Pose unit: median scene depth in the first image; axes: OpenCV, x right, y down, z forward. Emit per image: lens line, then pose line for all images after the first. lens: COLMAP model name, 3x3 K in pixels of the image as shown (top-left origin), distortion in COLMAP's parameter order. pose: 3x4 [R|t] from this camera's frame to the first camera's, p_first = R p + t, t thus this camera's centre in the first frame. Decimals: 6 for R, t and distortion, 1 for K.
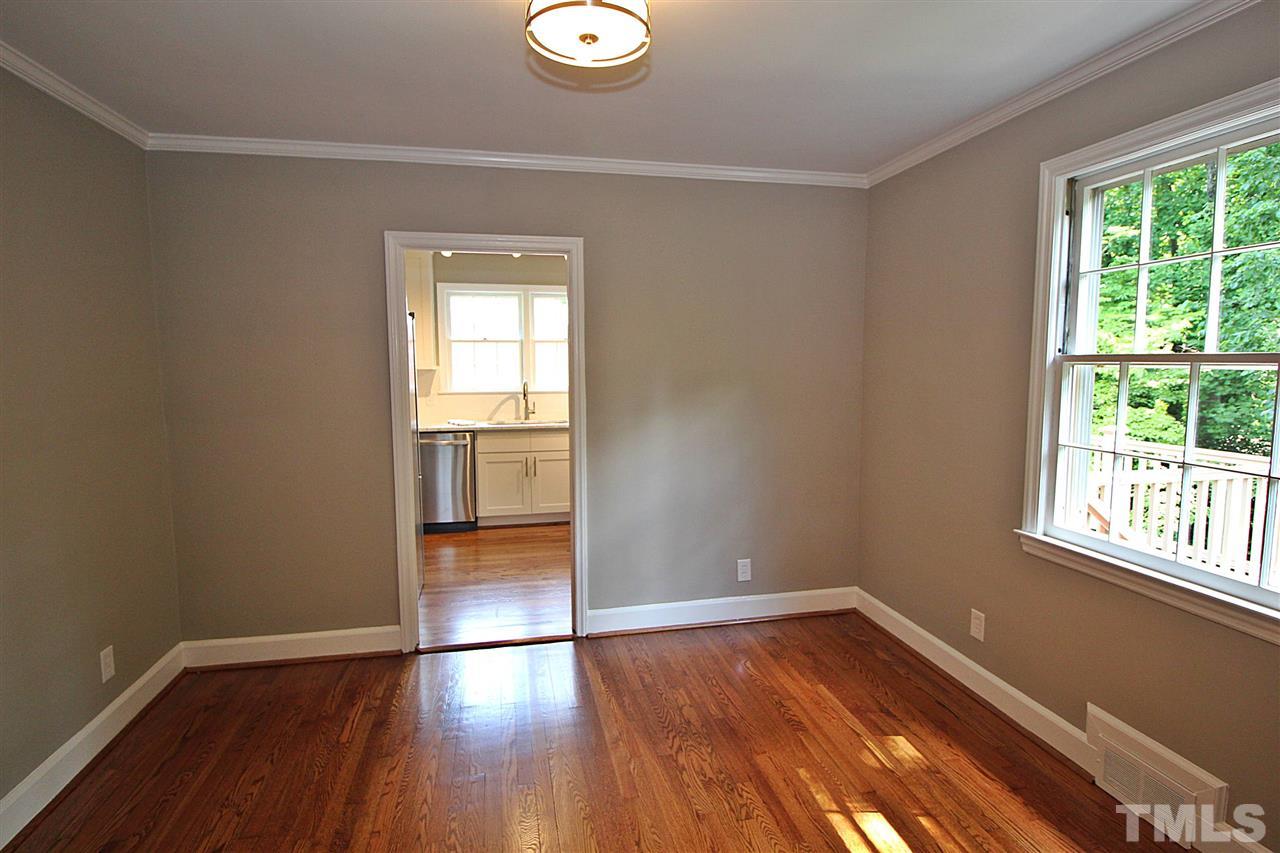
lens RADIAL K [[648.1, 0, 645.7], [0, 648.1, 421.7], [0, 0, 1]] dist [-0.008389, -0.001640]
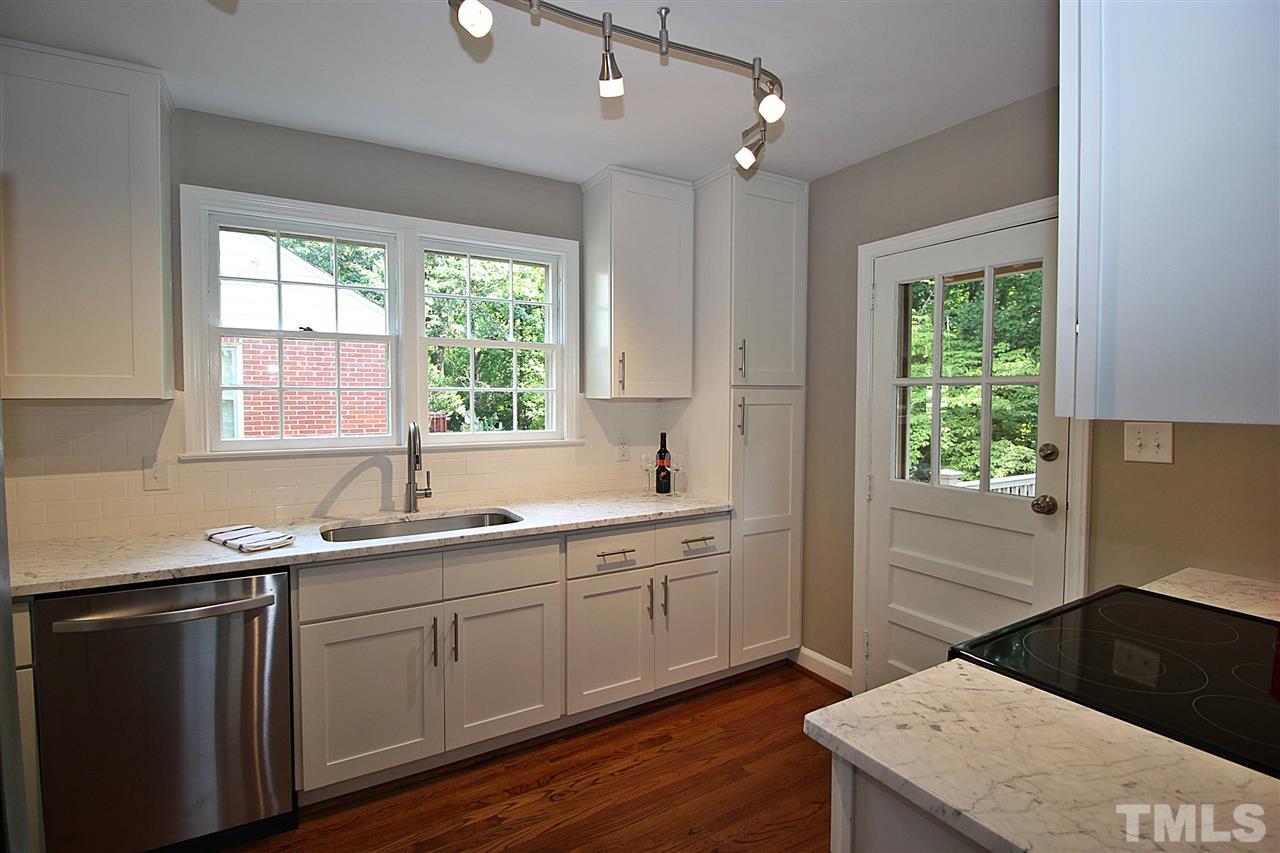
lens RADIAL K [[603.2, 0, 647.6], [0, 603.2, 415.4], [0, 0, 1]] dist [-0.006398, -0.000878]
pose [[0.943449, -0.006404, 0.331456, -0.331983], [0.025412, 0.998269, -0.053044, -0.085787], [-0.330543, 0.058467, 0.941978, 1.083331]]
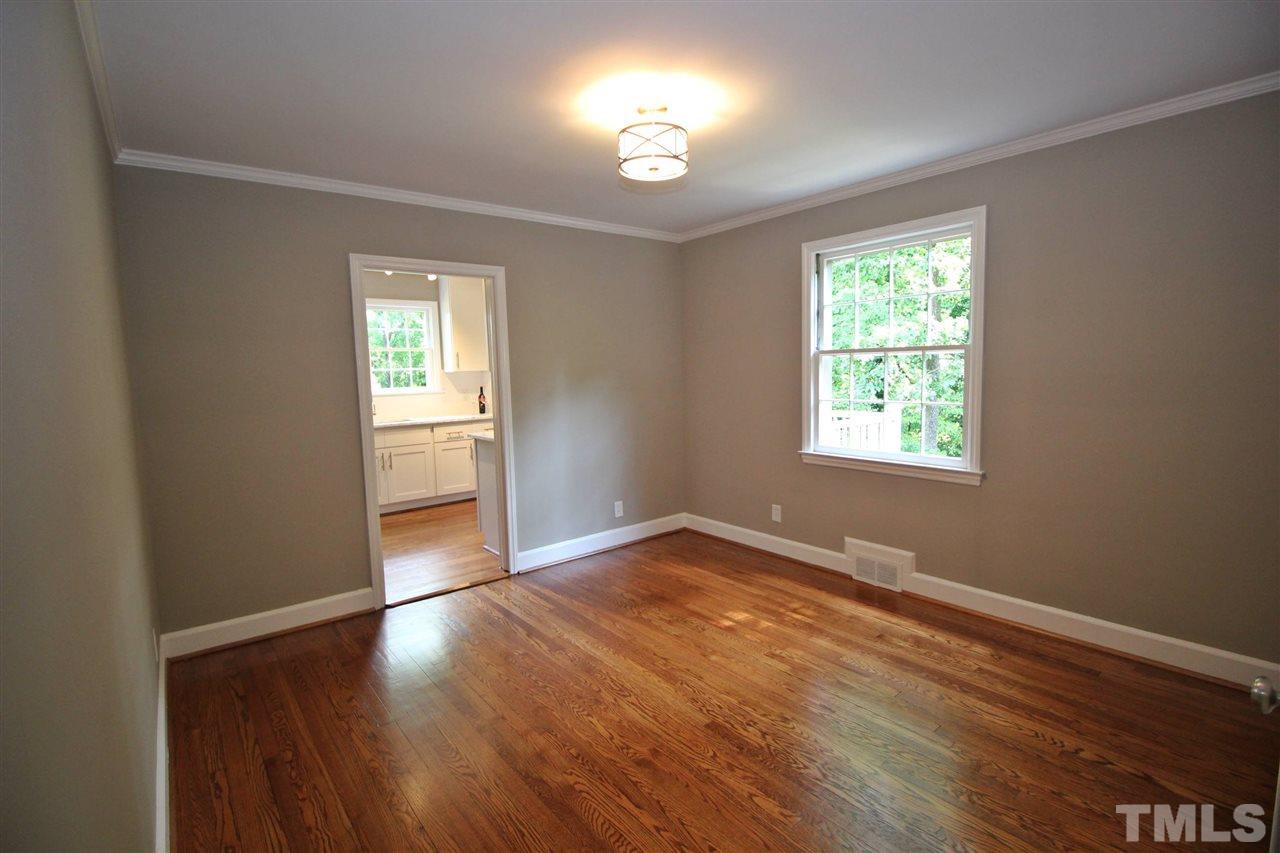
lens RADIAL K [[593.0, 0, 644.5], [0, 593.0, 419.2], [0, 0, 1]] dist [-0.001200, -0.010999]
pose [[0.892074, -0.059469, 0.447960, -0.427855], [0.064314, 0.997920, 0.004403, 0.039359], [-0.447290, 0.024882, 0.894043, -0.206990]]
